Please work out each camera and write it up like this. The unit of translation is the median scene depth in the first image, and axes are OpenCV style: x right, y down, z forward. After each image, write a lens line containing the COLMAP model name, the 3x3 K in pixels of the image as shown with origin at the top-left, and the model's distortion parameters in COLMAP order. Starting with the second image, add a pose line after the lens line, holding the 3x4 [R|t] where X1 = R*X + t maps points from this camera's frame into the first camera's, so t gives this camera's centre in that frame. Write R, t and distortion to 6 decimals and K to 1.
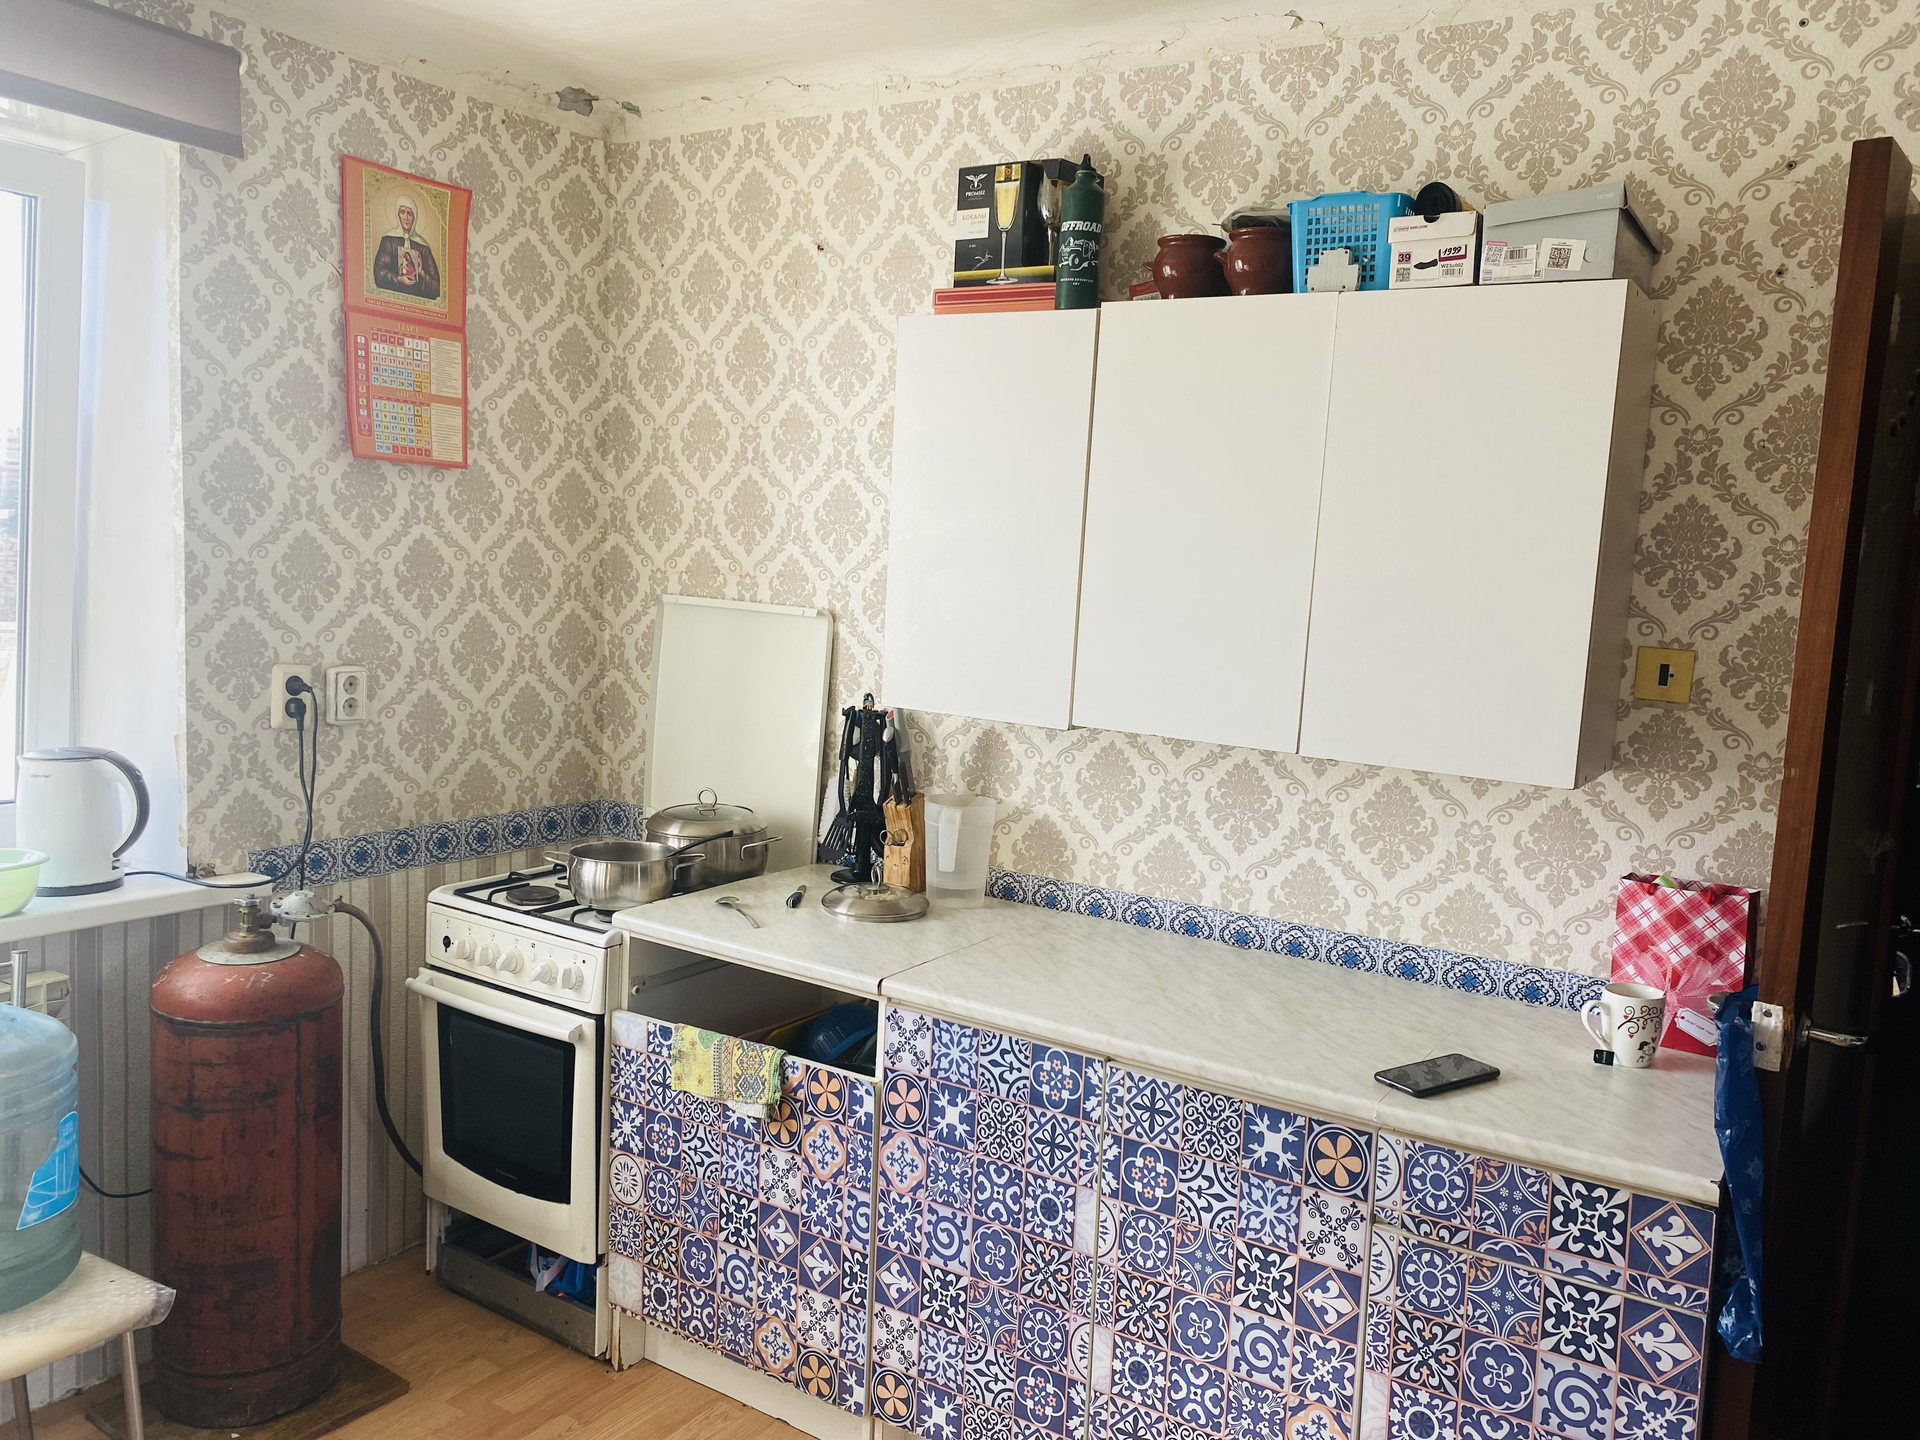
lens RADIAL K [[1468.1, 0, 962.1], [0, 1468.1, 723.9], [0, 0, 1]] dist [0.052957, -0.051847]
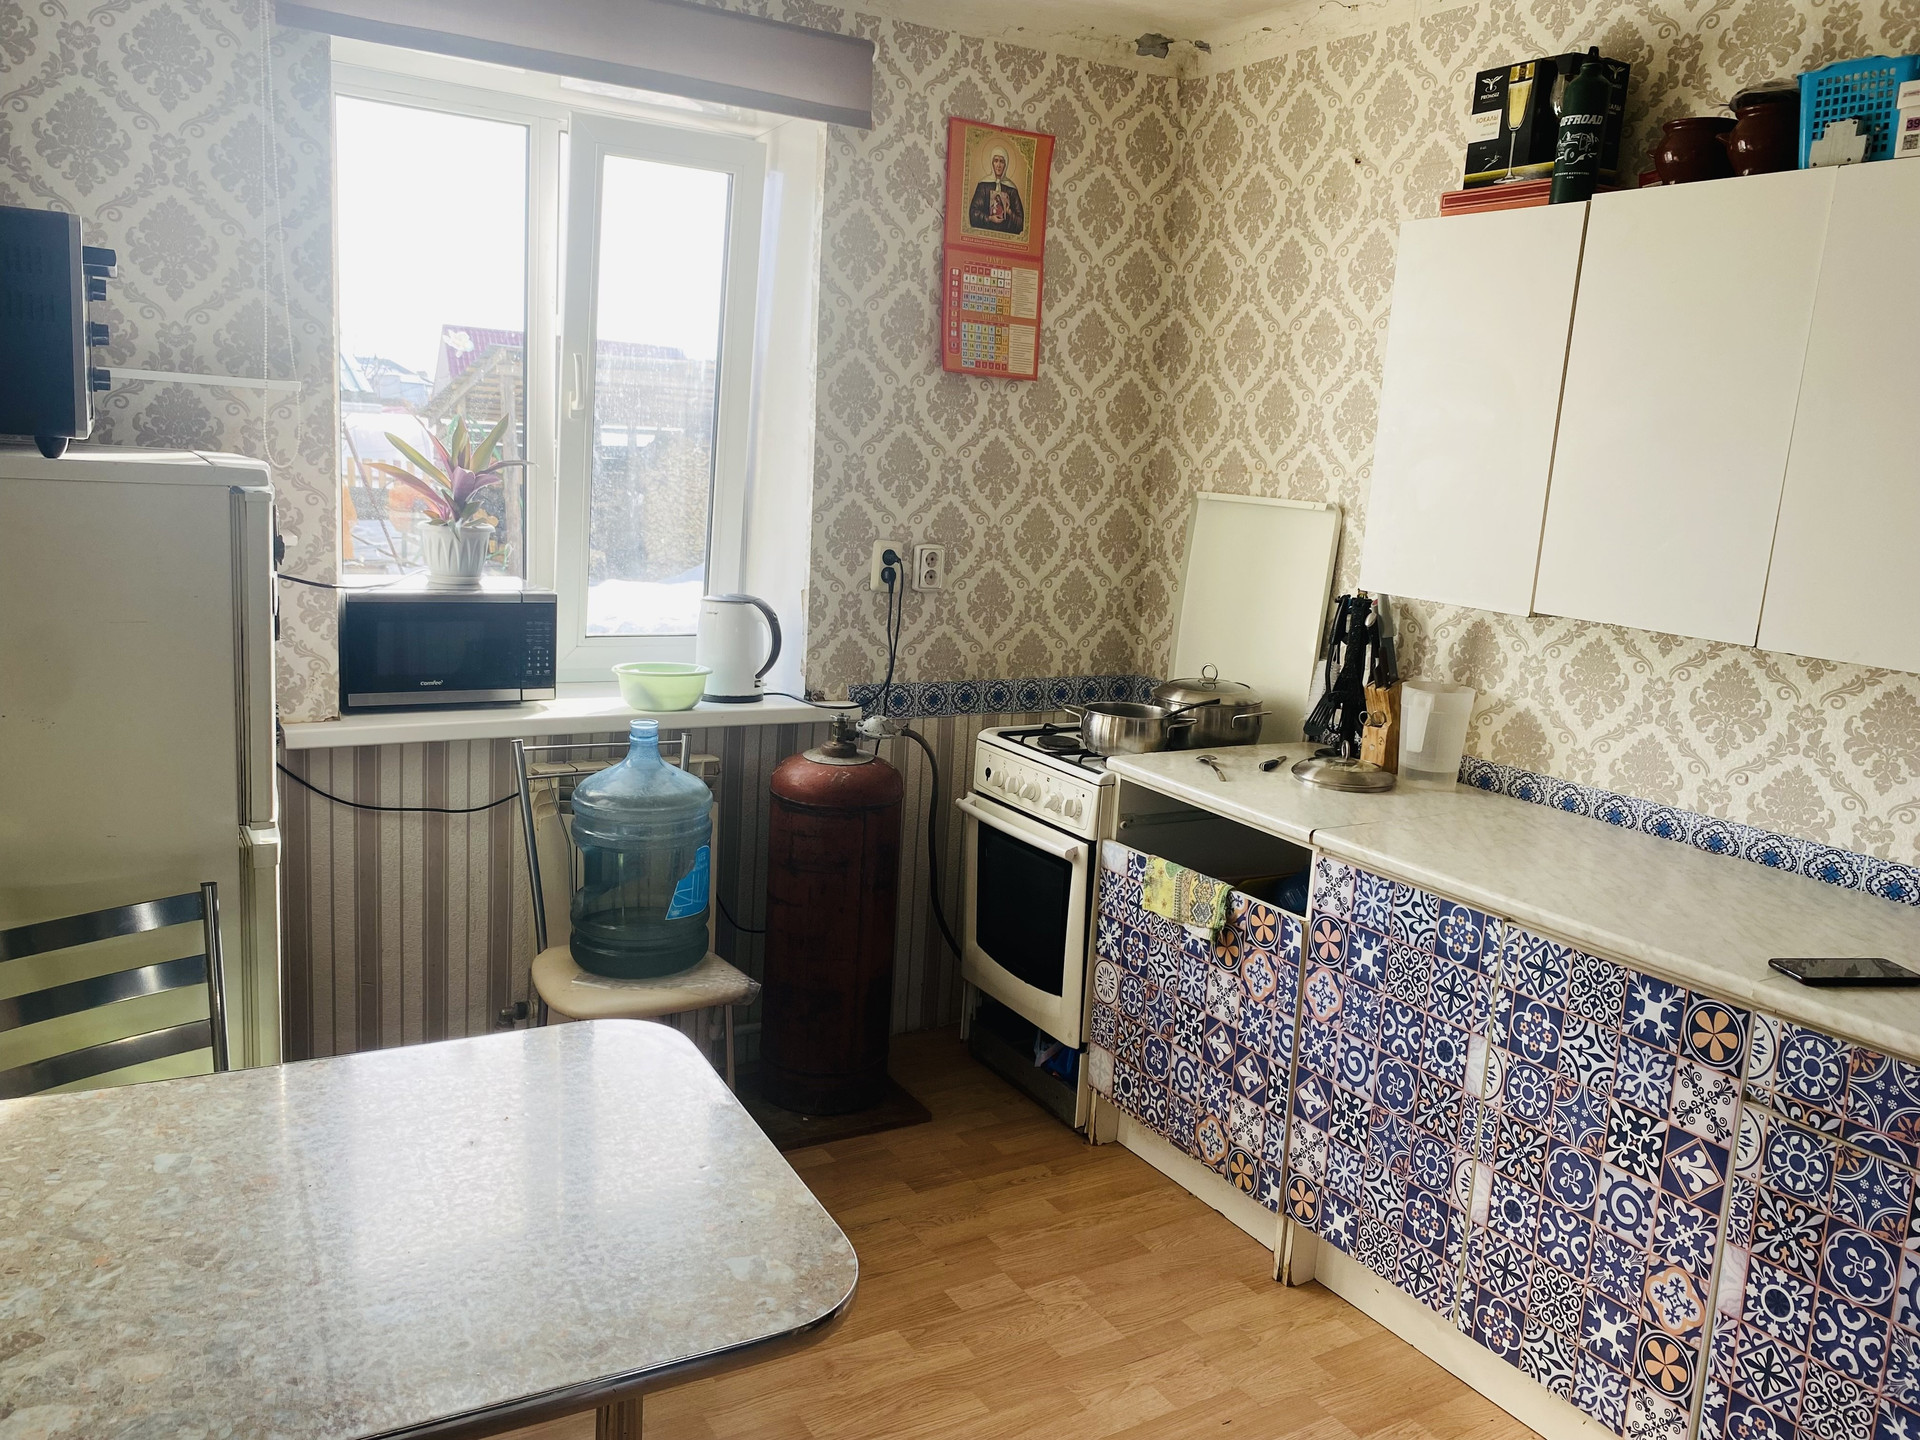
lens RADIAL K [[1468.1, 0, 948.9], [0, 1468.1, 725.6], [0, 0, 1]] dist [0.052957, -0.051847]
pose [[0.898662, 0.084089, -0.430507, 0.151411], [-0.063499, 0.996054, 0.062002, 0.038858], [0.434022, -0.028382, 0.900455, -0.109637]]
